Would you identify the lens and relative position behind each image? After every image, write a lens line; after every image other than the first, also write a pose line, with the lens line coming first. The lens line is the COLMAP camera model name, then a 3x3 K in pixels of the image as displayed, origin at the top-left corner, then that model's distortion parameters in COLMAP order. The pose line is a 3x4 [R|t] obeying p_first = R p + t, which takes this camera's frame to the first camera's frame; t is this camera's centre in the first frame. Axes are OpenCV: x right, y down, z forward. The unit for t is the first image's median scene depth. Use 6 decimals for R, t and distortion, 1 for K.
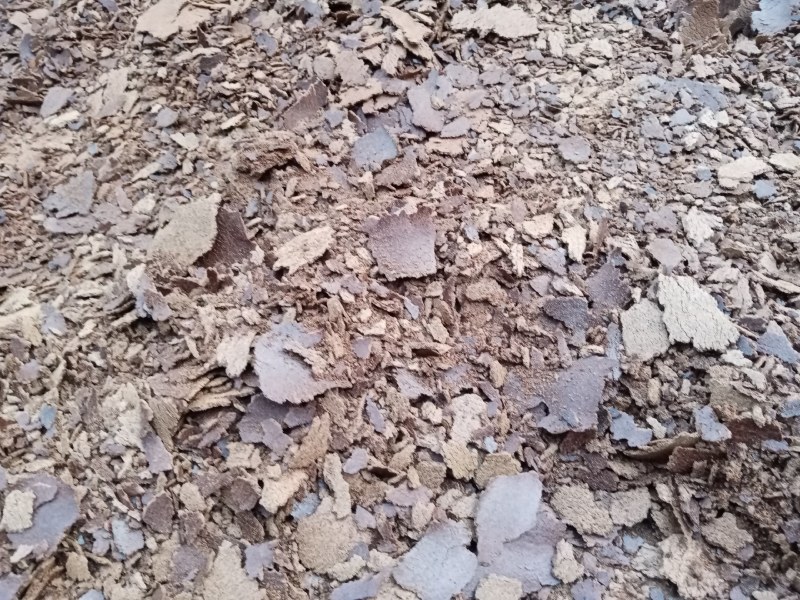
lens RADIAL K [[641.1, 0, 400.0], [0, 641.1, 300.0], [0, 0, 1]] dist [0.051772, -0.125305]
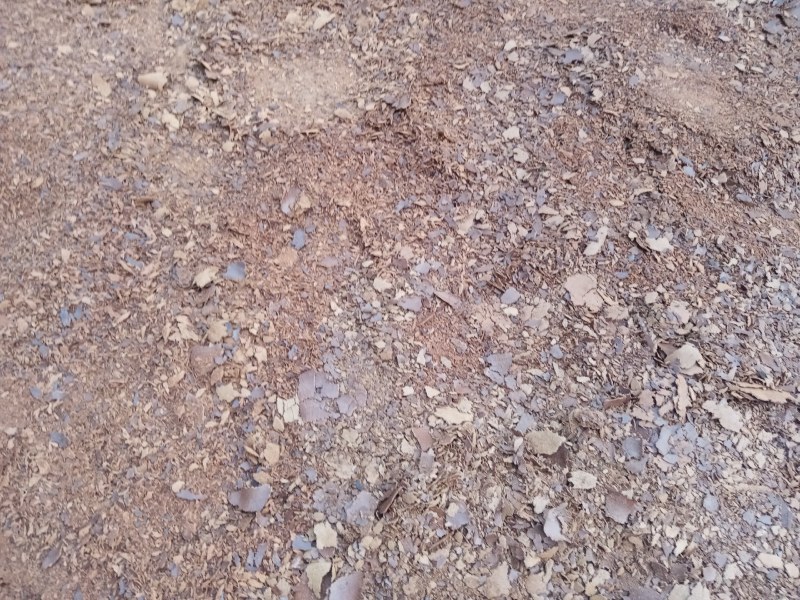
lens RADIAL K [[631.3, 0, 400.0], [0, 631.3, 300.0], [0, 0, 1]] dist [0.034845, -0.079965]
pose [[0.810082, 0.557411, -0.181823, -0.602537], [-0.518439, 0.825824, 0.221889, -0.753340], [0.273838, -0.085484, 0.957969, -1.351003]]
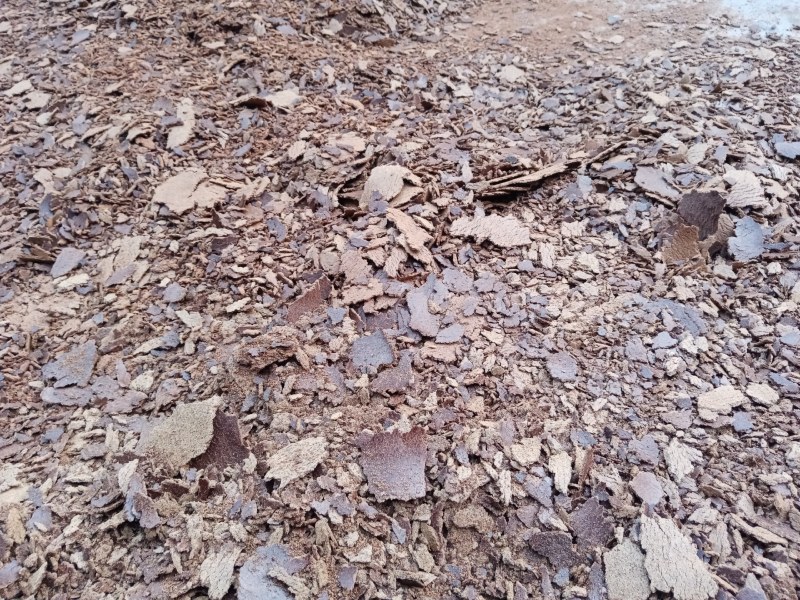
lens RADIAL K [[641.1, 0, 400.0], [0, 641.1, 300.0], [0, 0, 1]] dist [0.051772, -0.125305]
pose [[0.997587, 0.066843, 0.018751, -0.020055], [-0.063137, 0.985846, -0.155311, -0.162628], [-0.028867, 0.153752, 0.987688, -0.046405]]
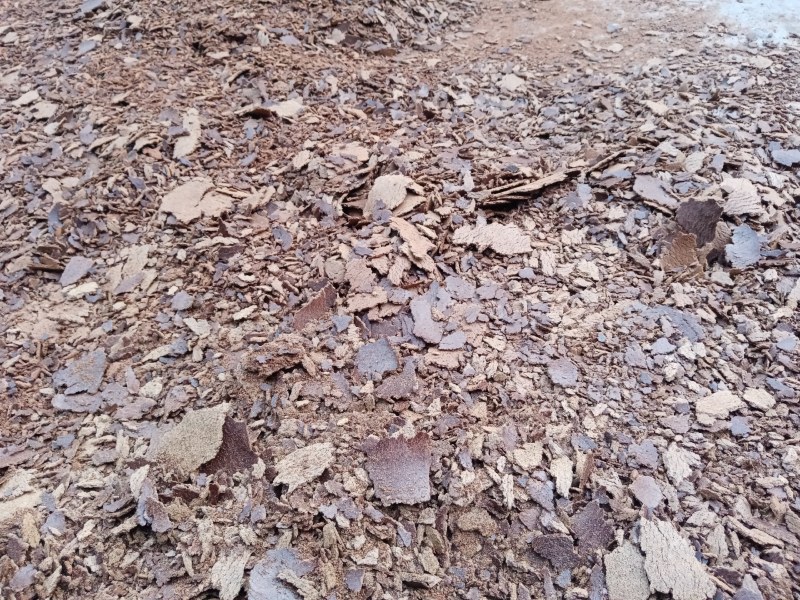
lens RADIAL K [[641.1, 0, 400.0], [0, 641.1, 300.0], [0, 0, 1]] dist [0.051772, -0.125305]
pose [[0.997839, 0.063438, 0.017092, -0.026360], [-0.059894, 0.985267, -0.160192, -0.166391], [-0.027003, 0.158822, 0.986938, -0.071064]]
